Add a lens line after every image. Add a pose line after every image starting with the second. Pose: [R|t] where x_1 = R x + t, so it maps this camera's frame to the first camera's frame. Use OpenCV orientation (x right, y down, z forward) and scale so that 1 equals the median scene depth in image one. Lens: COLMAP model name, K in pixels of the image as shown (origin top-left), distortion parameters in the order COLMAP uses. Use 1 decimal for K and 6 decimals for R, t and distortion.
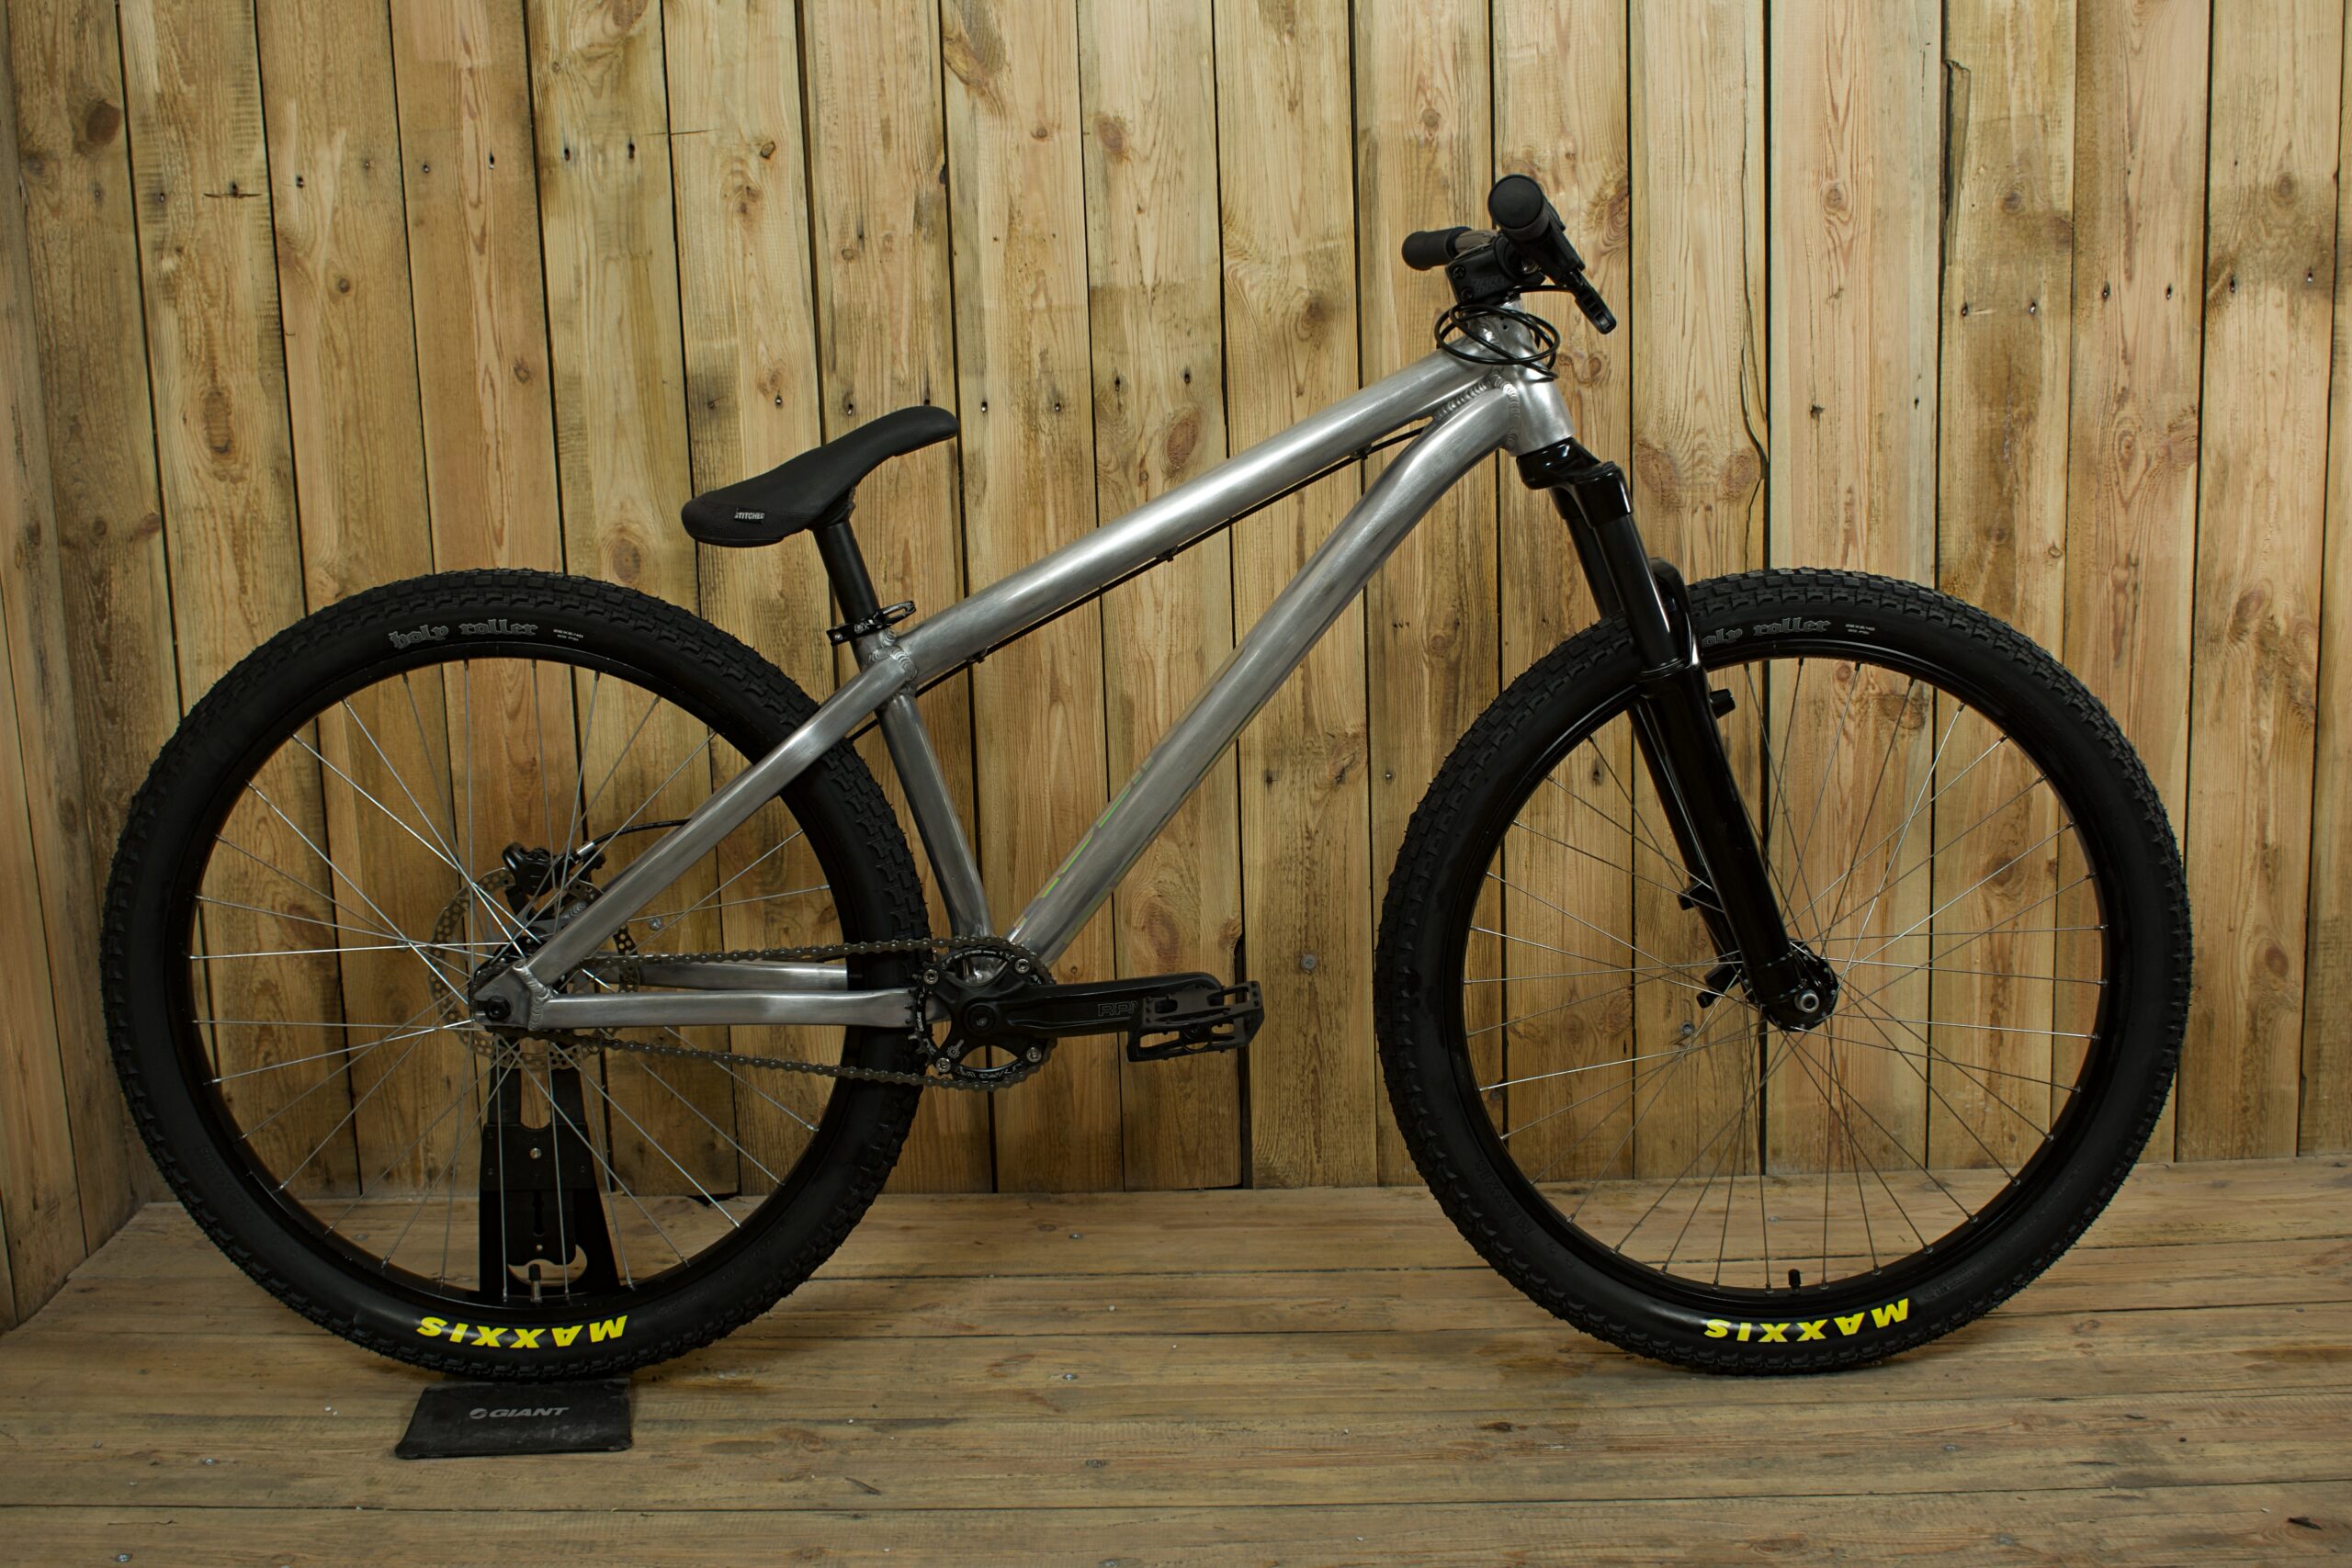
lens RADIAL K [[2689.5, 0, 1180.0], [0, 2689.5, 784.4], [0, 0, 1]] dist [-0.066181, 0.000000]
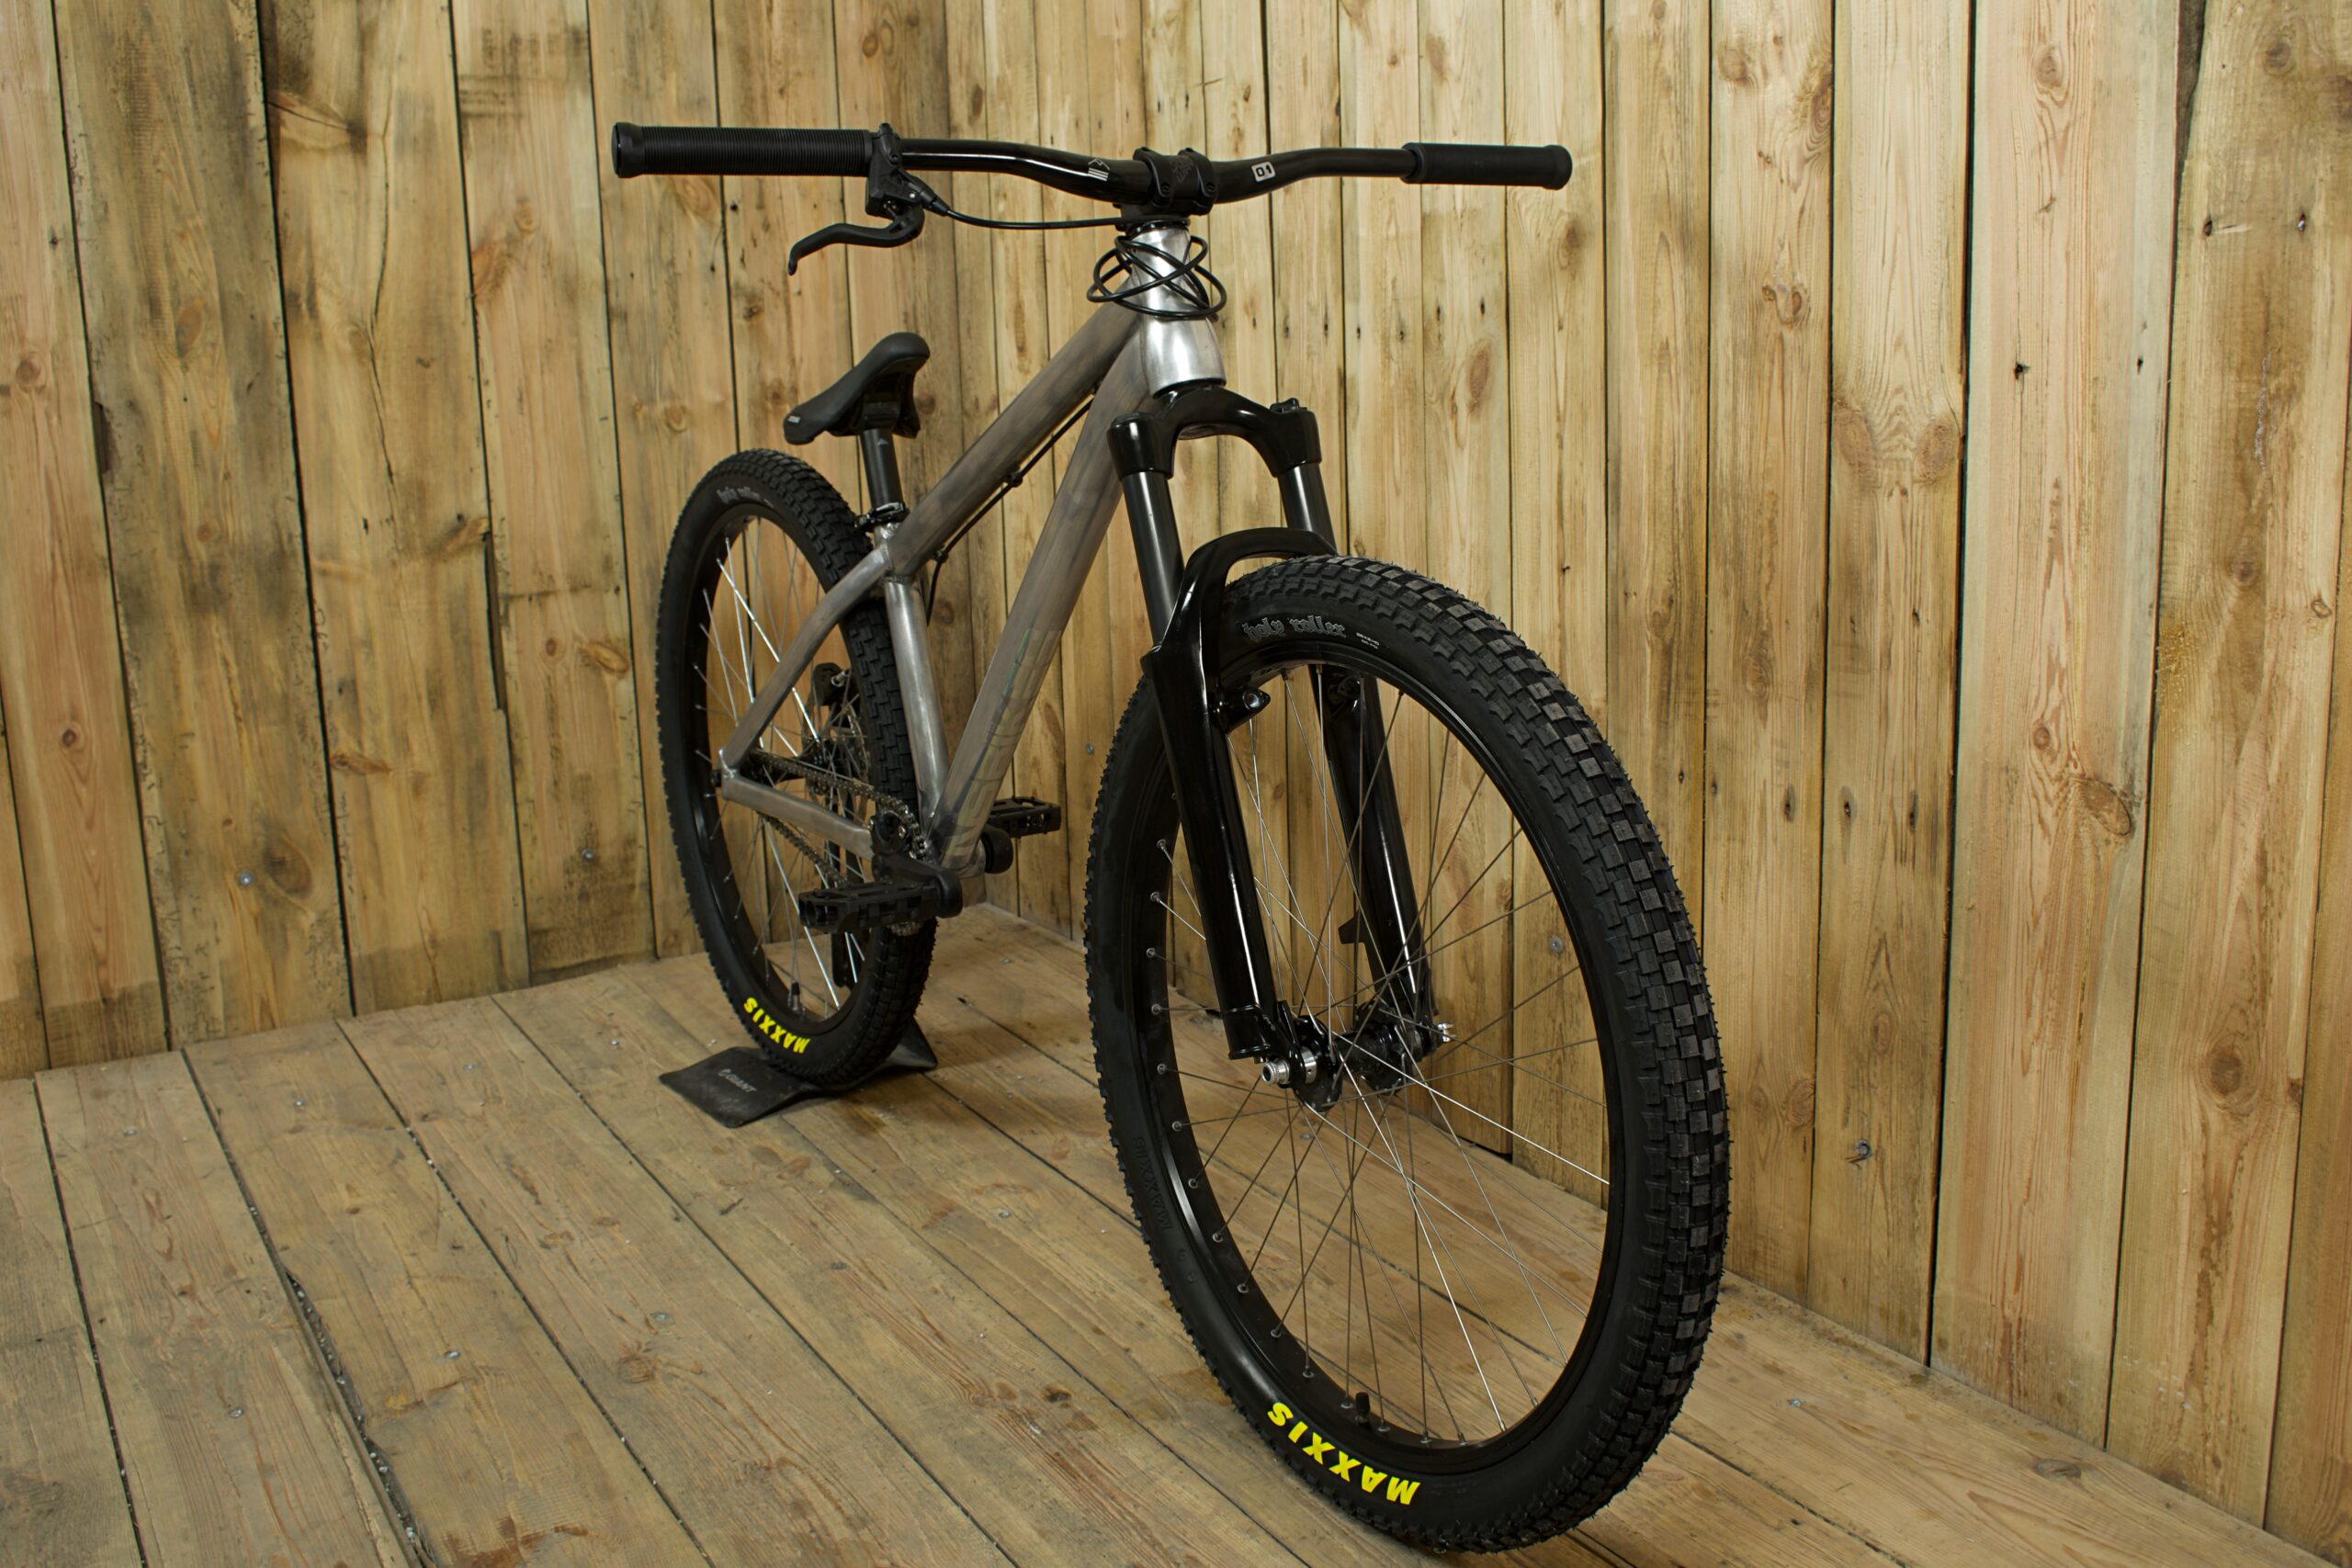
lens RADIAL K [[2308.0, 0, 1177.7], [0, 2308.0, 786.5], [0, 0, 1]] dist [-0.073477, 0.000000]
pose [[0.484635, 0.193063, -0.853145, 0.679315], [-0.134116, 0.980206, 0.145631, -0.089273], [0.864374, 0.043843, 0.500935, 0.505193]]
